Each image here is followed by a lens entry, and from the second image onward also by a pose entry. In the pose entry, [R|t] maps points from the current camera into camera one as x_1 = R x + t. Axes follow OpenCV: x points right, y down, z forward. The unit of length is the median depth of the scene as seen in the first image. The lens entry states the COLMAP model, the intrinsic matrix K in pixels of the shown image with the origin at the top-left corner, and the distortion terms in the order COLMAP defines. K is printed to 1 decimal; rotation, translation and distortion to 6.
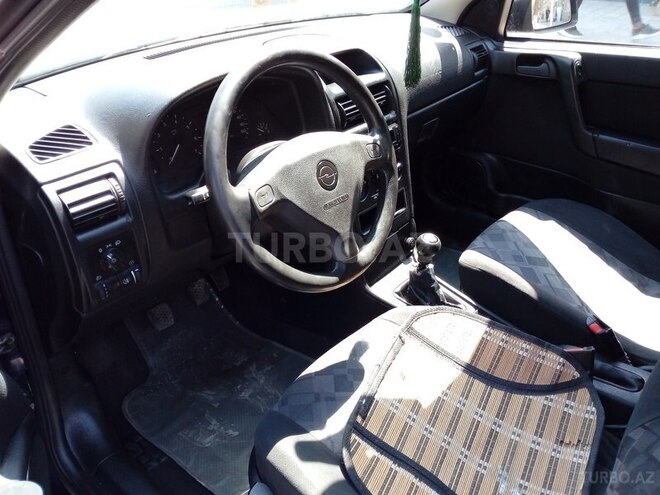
lens RADIAL K [[549.1, 0, 336.9], [0, 549.1, 245.2], [0, 0, 1]] dist [0.105994, -0.160297]
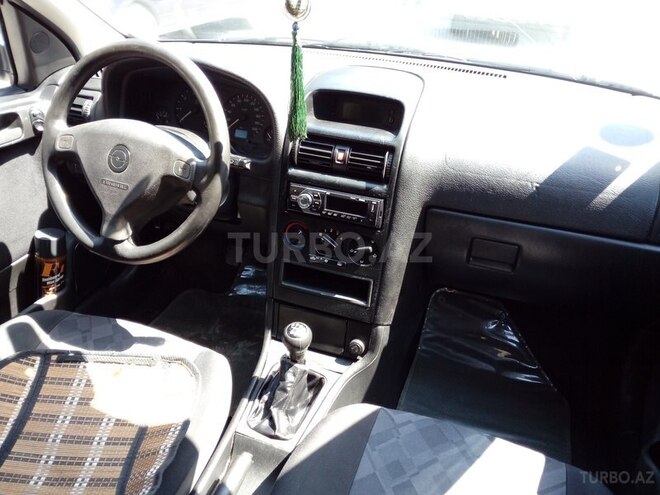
lens RADIAL K [[549.1, 0, 336.9], [0, 549.1, 245.2], [0, 0, 1]] dist [0.105994, -0.160297]
pose [[0.324616, 0.488546, -0.809906, 1.011150], [-0.518506, 0.808064, 0.279614, -0.477987], [0.791060, 0.329174, 0.515624, 0.764175]]
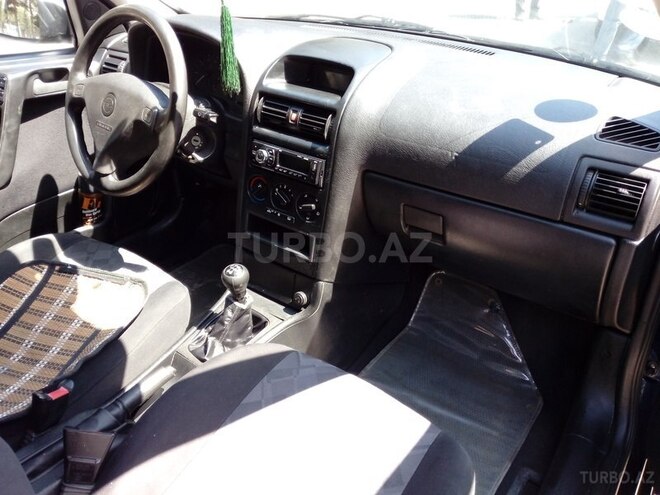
lens RADIAL K [[549.1, 0, 336.9], [0, 549.1, 245.2], [0, 0, 1]] dist [0.105994, -0.160297]
pose [[0.044890, 0.512094, -0.857756, 1.197057], [-0.524875, 0.742650, 0.415905, -0.651053], [0.849995, 0.431545, 0.302123, 1.107525]]
